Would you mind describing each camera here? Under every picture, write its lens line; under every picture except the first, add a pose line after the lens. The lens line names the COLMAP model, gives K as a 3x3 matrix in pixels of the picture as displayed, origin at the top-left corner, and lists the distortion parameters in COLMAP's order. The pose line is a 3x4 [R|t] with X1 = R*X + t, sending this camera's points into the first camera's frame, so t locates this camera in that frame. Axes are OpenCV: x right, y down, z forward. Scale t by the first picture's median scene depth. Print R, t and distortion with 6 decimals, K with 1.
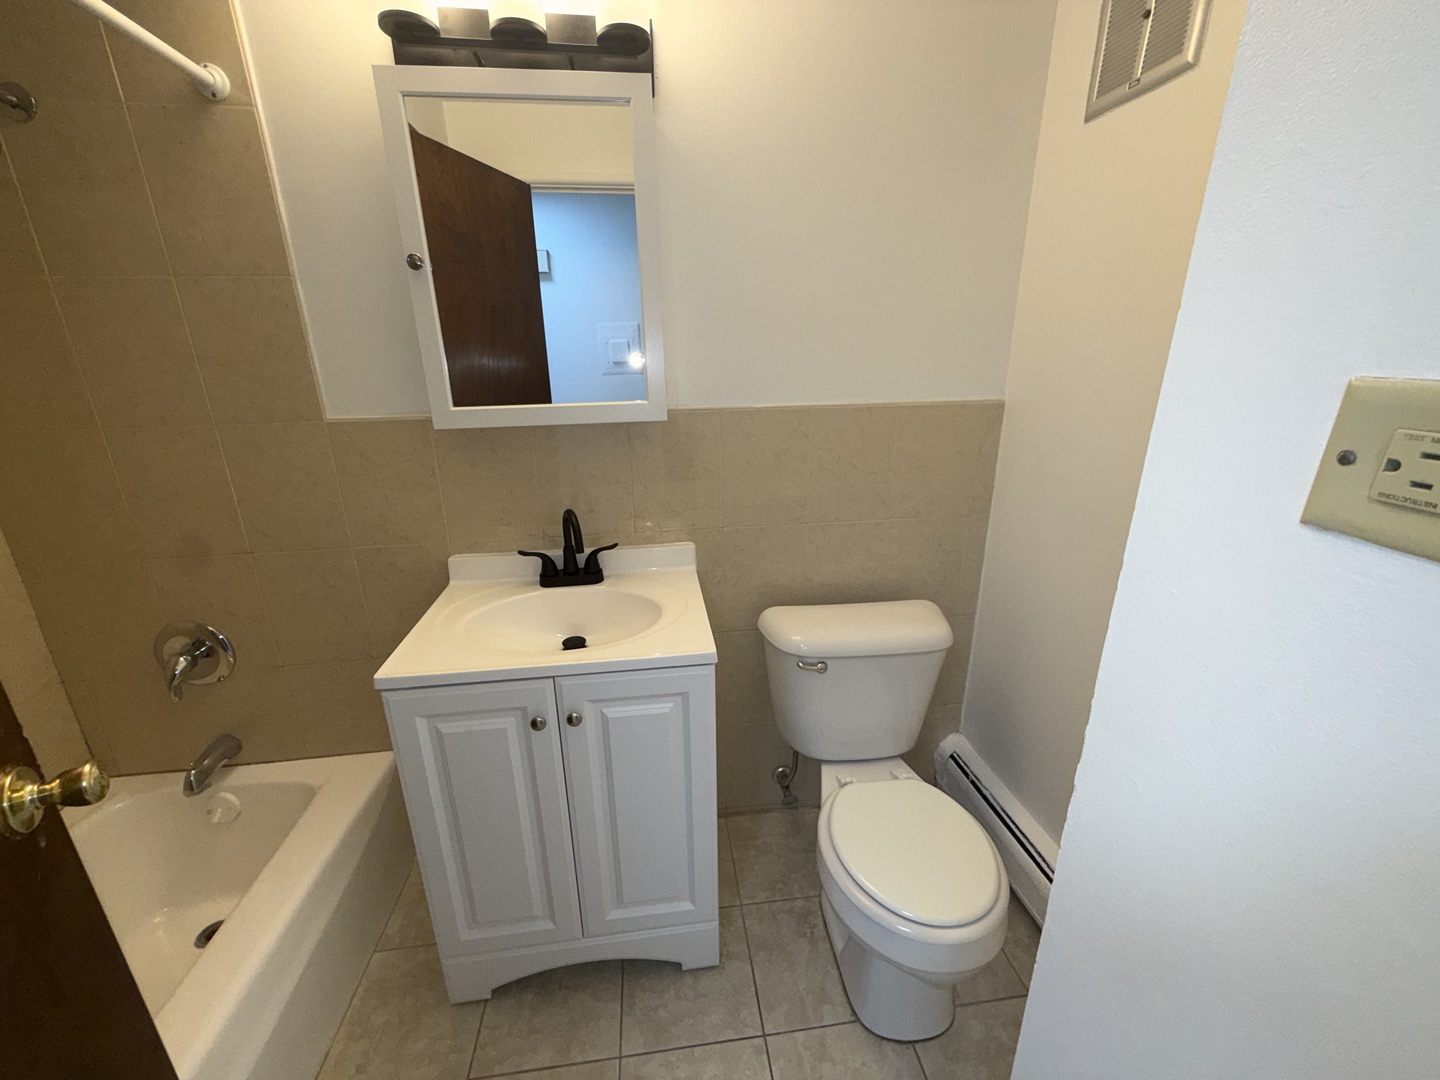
lens RADIAL K [[572.4, 0, 717.0], [0, 572.4, 538.4], [0, 0, 1]] dist [0.000062, 0.000026]
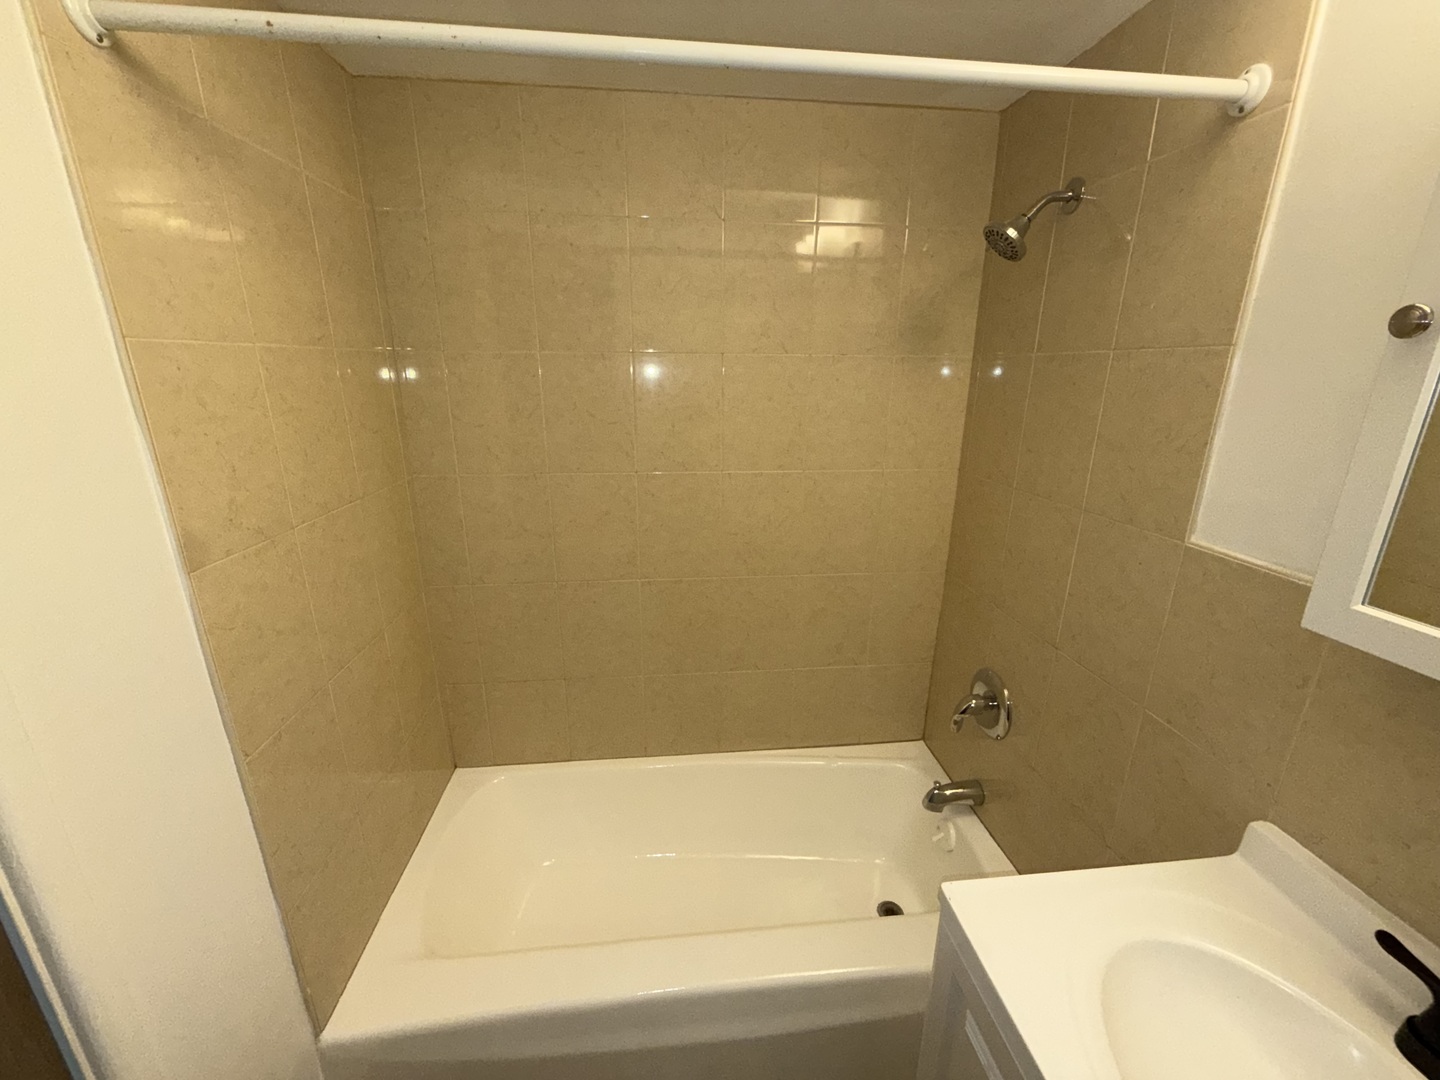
lens RADIAL K [[583.8, 0, 720.0], [0, 583.8, 540.0], [0, 0, 1]] dist [0.030862, -0.000043]
pose [[-0.016460, 0.304171, -0.952475, 0.031339], [-0.314538, 0.902666, 0.293700, -0.278680], [0.949102, 0.304424, 0.080815, 0.444278]]
